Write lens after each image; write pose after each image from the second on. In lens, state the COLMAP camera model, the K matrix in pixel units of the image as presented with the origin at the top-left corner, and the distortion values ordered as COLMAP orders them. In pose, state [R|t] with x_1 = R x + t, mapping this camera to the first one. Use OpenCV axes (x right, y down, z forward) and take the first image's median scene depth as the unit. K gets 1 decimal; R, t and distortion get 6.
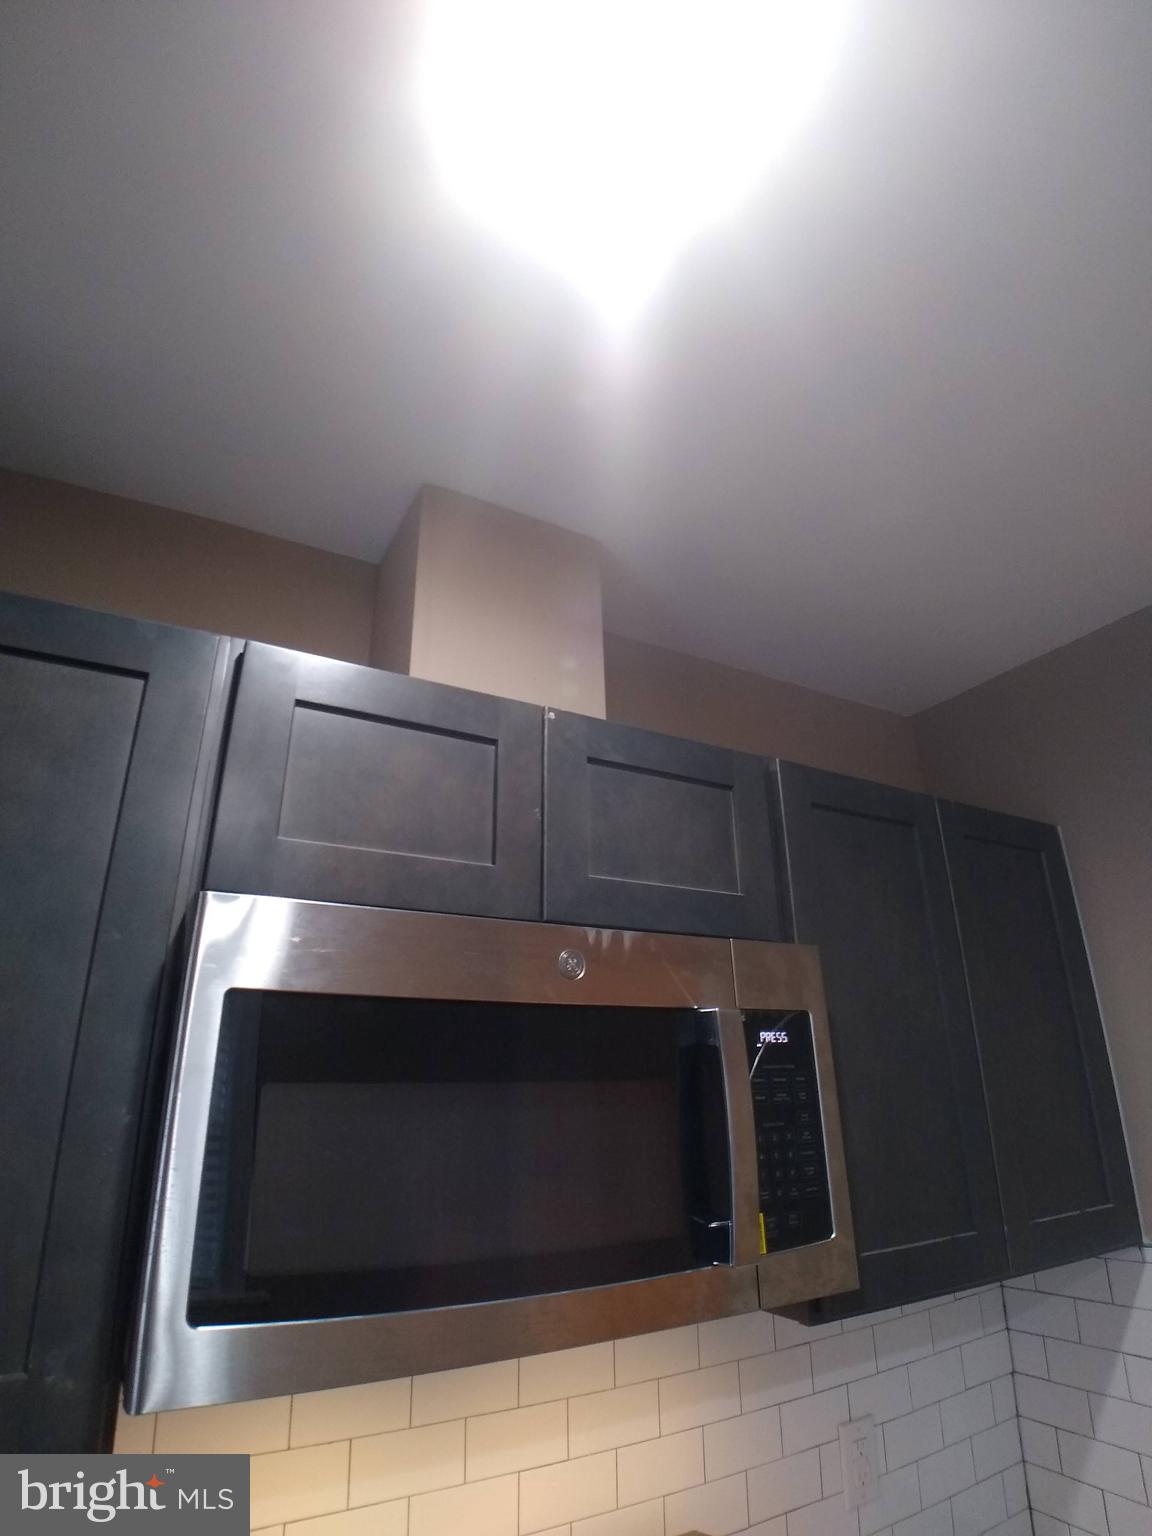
lens RADIAL K [[809.2, 0, 580.0], [0, 809.2, 747.8], [0, 0, 1]] dist [-0.065463, 0.000563]
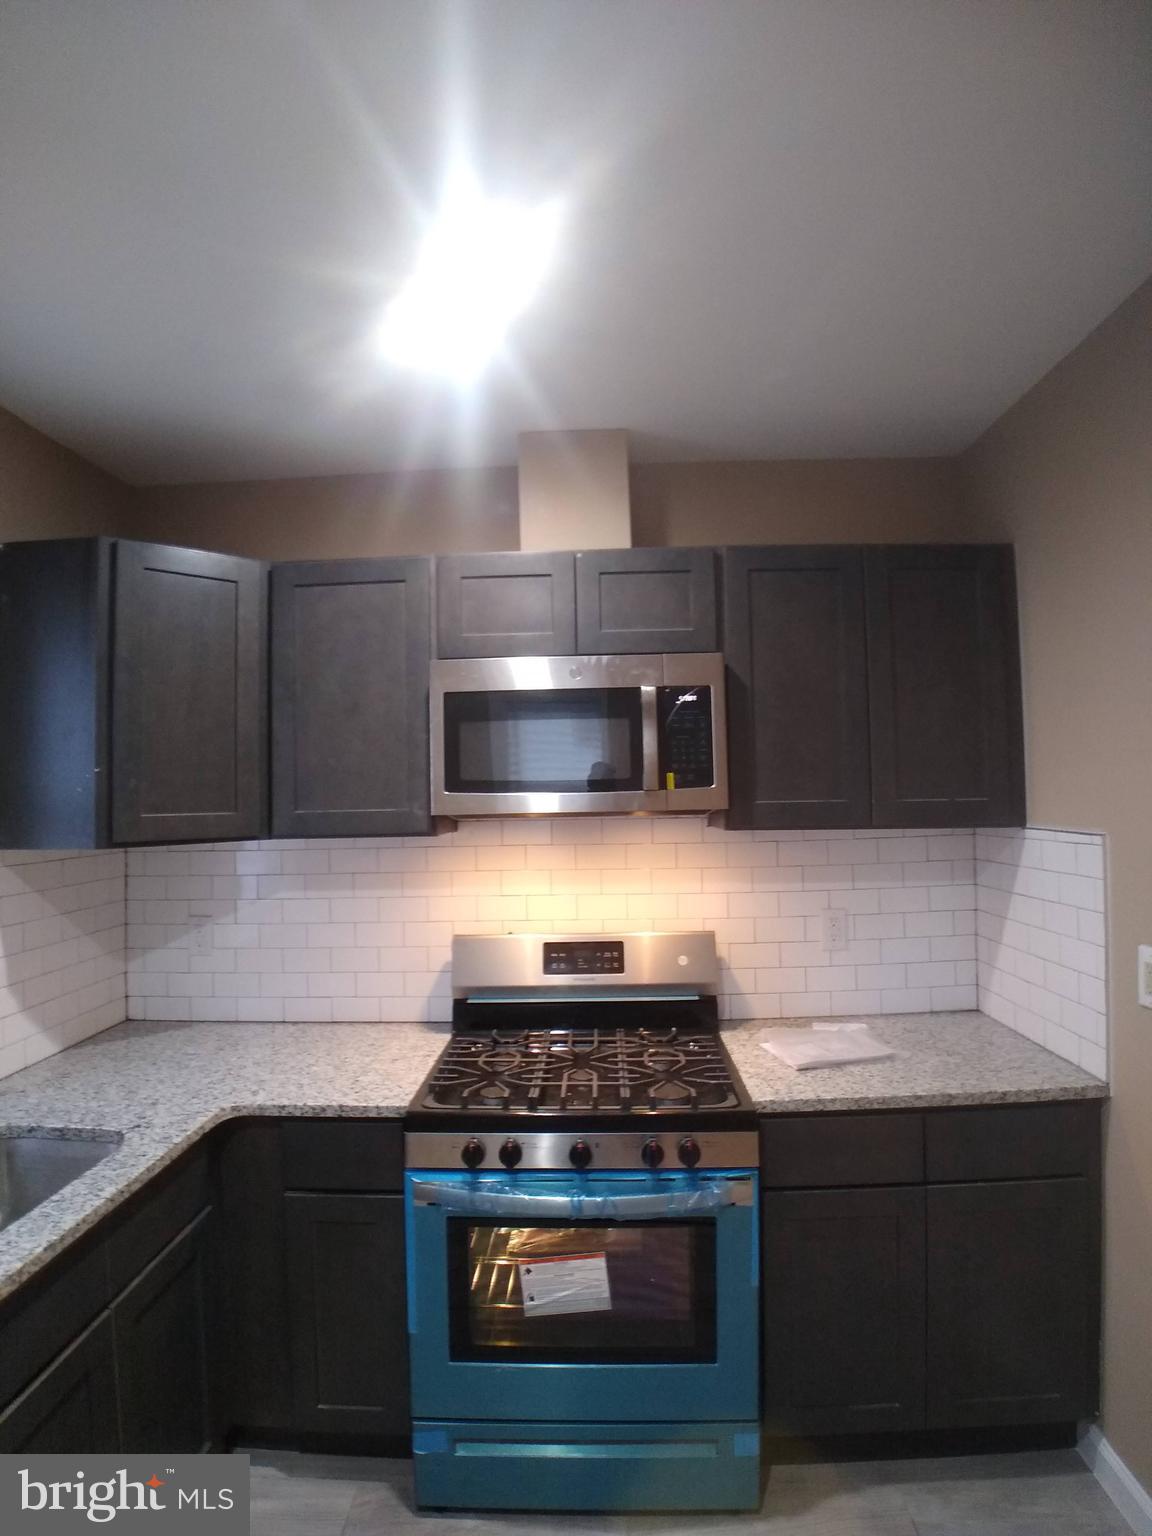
lens RADIAL K [[797.8, 0, 571.8], [0, 797.8, 762.7], [0, 0, 1]] dist [-0.076917, 0.009527]
pose [[0.853975, -0.021798, -0.519857, 1.048643], [0.205464, 0.932051, 0.298437, -0.164252], [0.478028, -0.361670, 0.800427, -0.864582]]
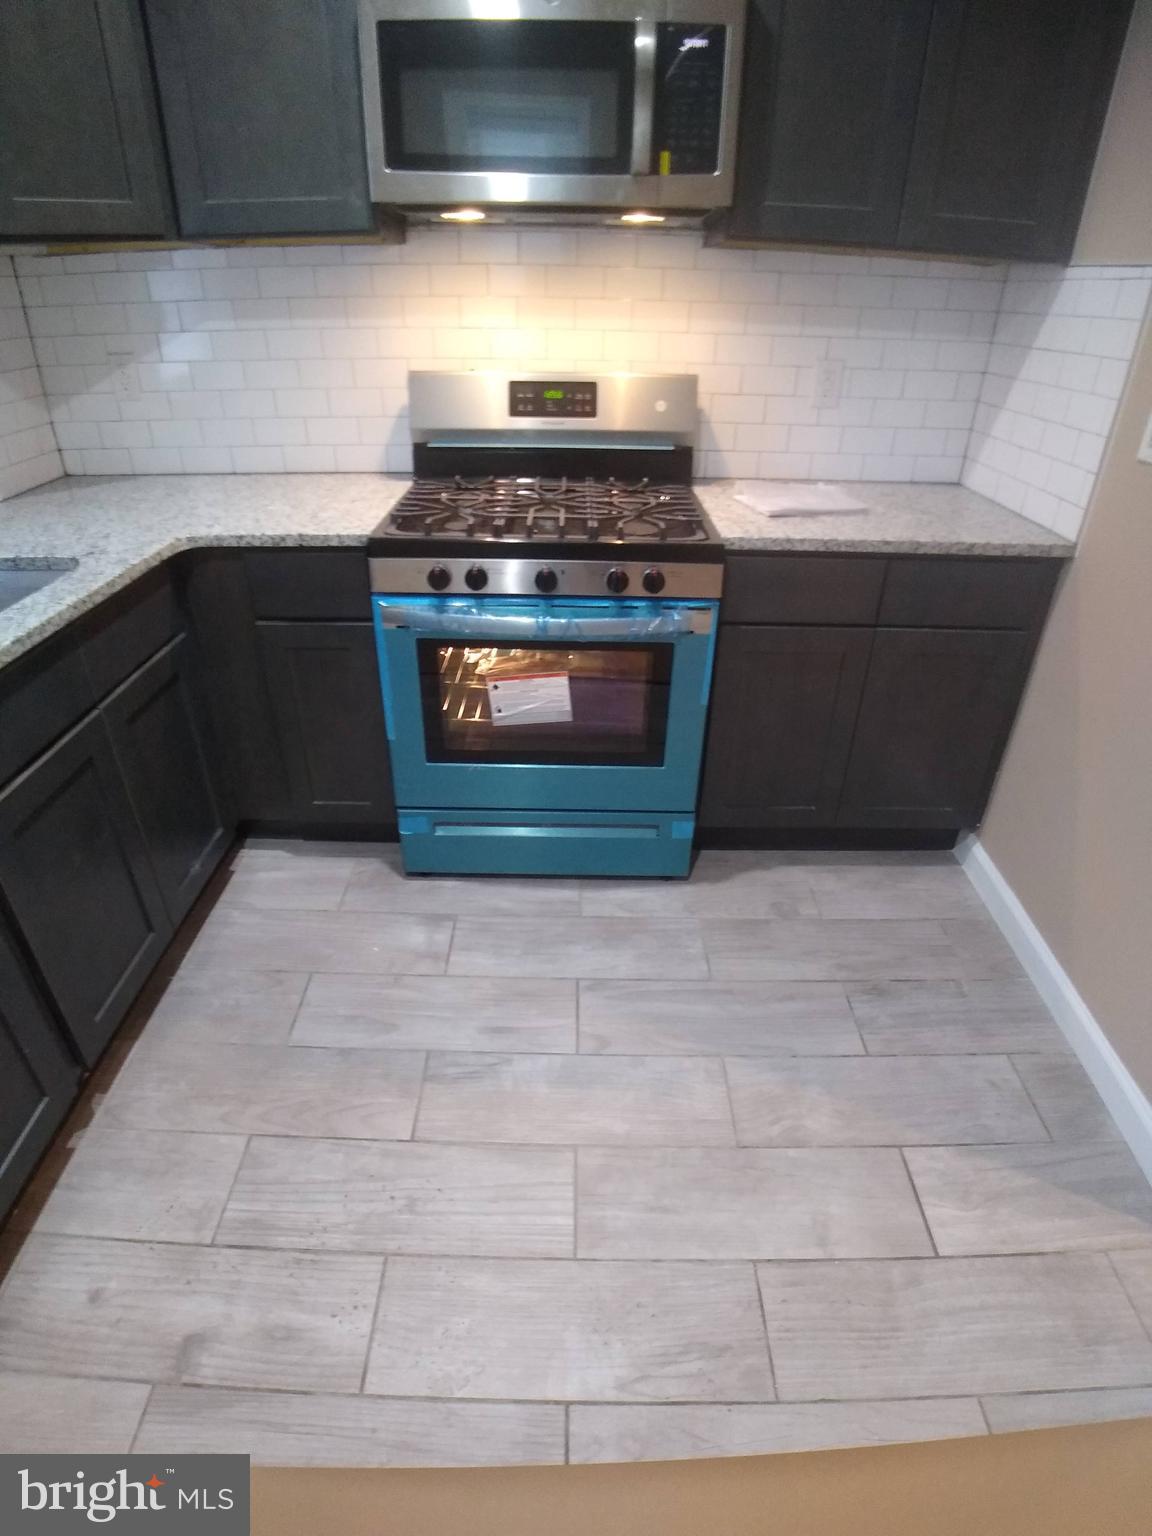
lens RADIAL K [[797.8, 0, 571.8], [0, 797.8, 762.7], [0, 0, 1]] dist [-0.076917, 0.009527]
pose [[0.869548, 0.280236, -0.406637, 1.029296], [0.165467, 0.610485, 0.774550, 0.040117], [0.465303, -0.740794, 0.484477, -0.910064]]
